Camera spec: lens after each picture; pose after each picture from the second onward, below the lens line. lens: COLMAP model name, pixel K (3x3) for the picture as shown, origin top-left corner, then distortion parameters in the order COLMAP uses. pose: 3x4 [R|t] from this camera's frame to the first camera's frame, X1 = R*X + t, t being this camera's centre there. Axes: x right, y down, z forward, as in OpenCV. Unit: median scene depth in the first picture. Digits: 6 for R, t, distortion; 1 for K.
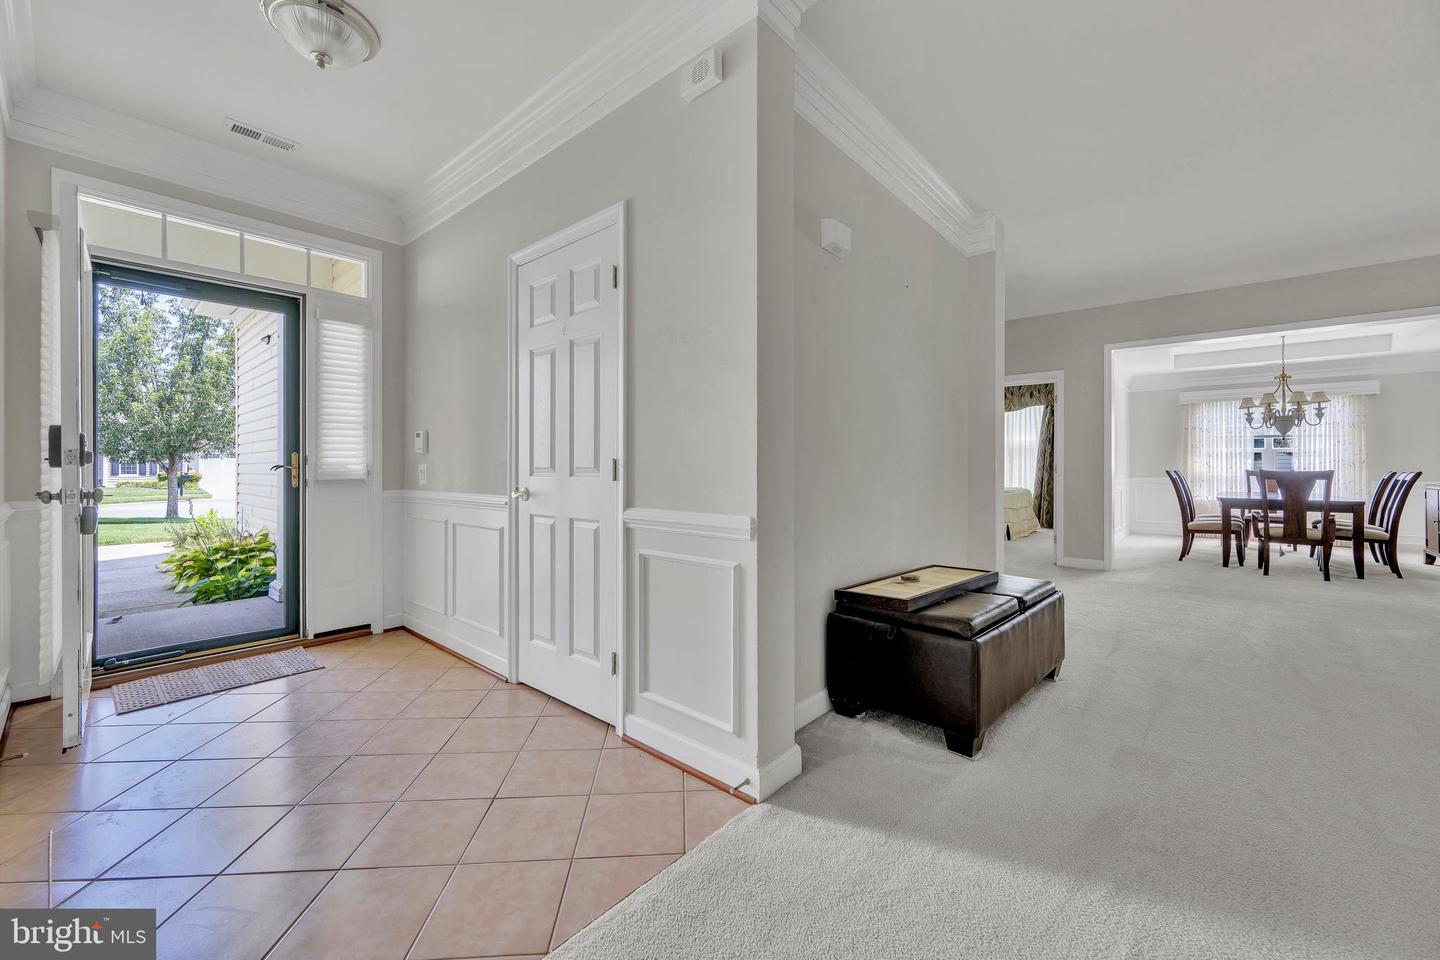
lens RADIAL K [[579.2, 0, 725.3], [0, 579.2, 475.4], [0, 0, 1]] dist [-0.003246, -0.000093]
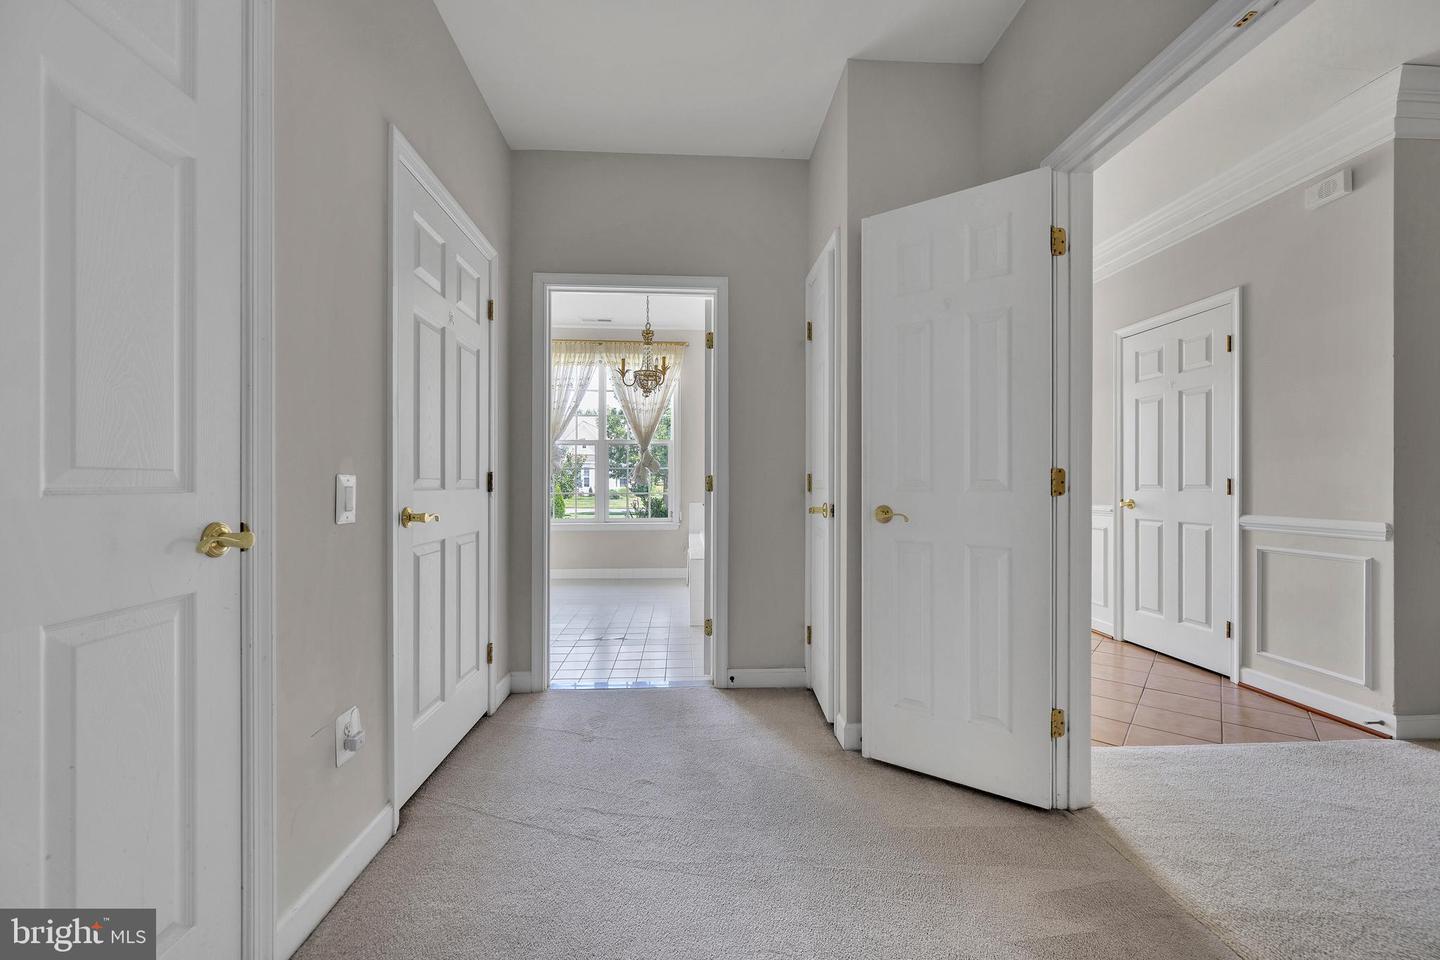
lens RADIAL K [[579.2, 0, 679.8], [0, 579.2, 484.8], [0, 0, 1]] dist [-0.003246, -0.000093]
pose [[0.661314, 0.000258, -0.750109, -0.028660], [-0.010538, 0.999904, -0.008947, 0.012352], [0.750035, 0.013821, 0.661254, -0.871099]]
